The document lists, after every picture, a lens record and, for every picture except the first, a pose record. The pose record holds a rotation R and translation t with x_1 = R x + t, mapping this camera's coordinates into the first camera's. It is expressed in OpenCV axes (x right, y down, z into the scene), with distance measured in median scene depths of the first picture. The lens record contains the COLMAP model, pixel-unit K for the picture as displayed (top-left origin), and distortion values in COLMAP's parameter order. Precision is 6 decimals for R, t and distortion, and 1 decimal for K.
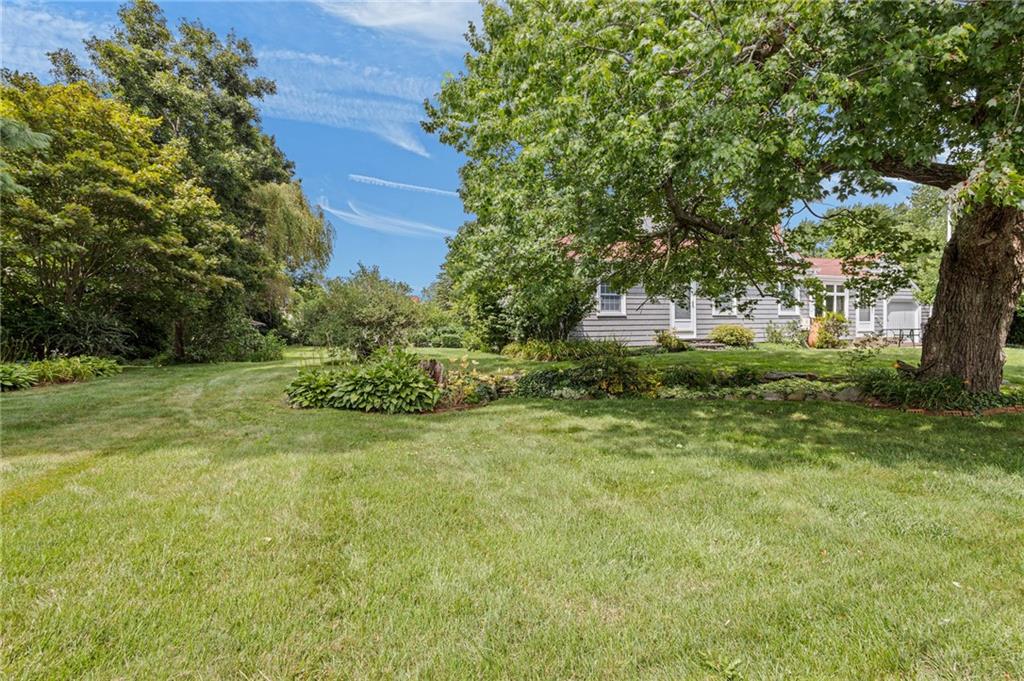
lens RADIAL K [[459.0, 0, 511.3], [0, 459.0, 338.2], [0, 0, 1]] dist [0.001033, -0.001468]
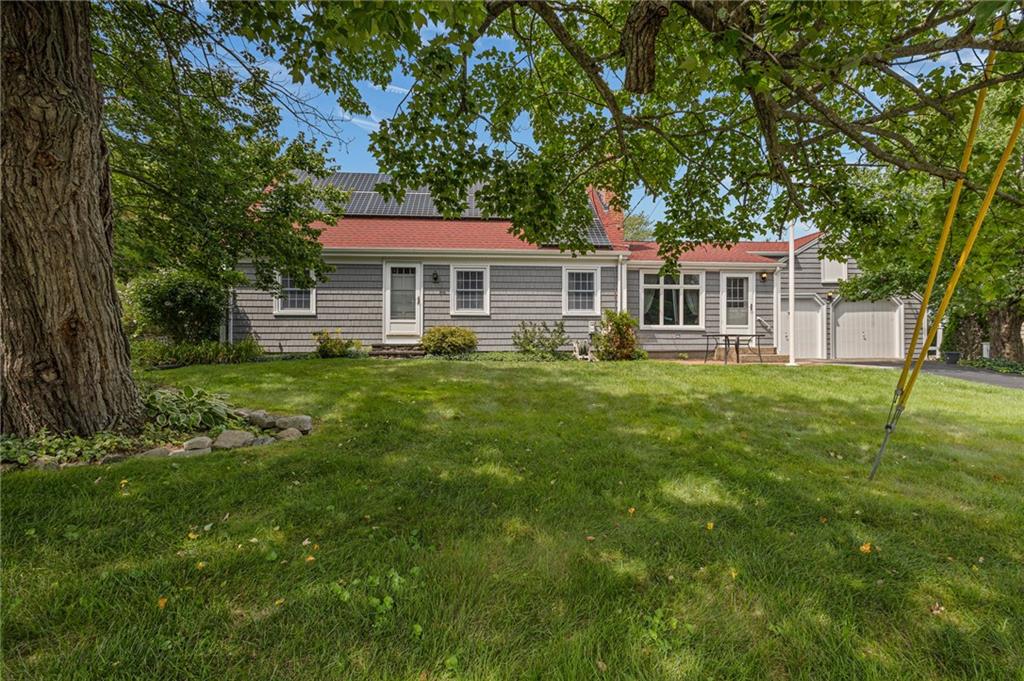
lens RADIAL K [[459.0, 0, 512.2], [0, 459.0, 337.4], [0, 0, 1]] dist [0.001033, -0.001468]
pose [[0.968994, 0.017106, -0.246490, 0.749675], [-0.016919, 0.999853, 0.002876, -0.015670], [0.246502, 0.001384, 0.969141, 0.271916]]
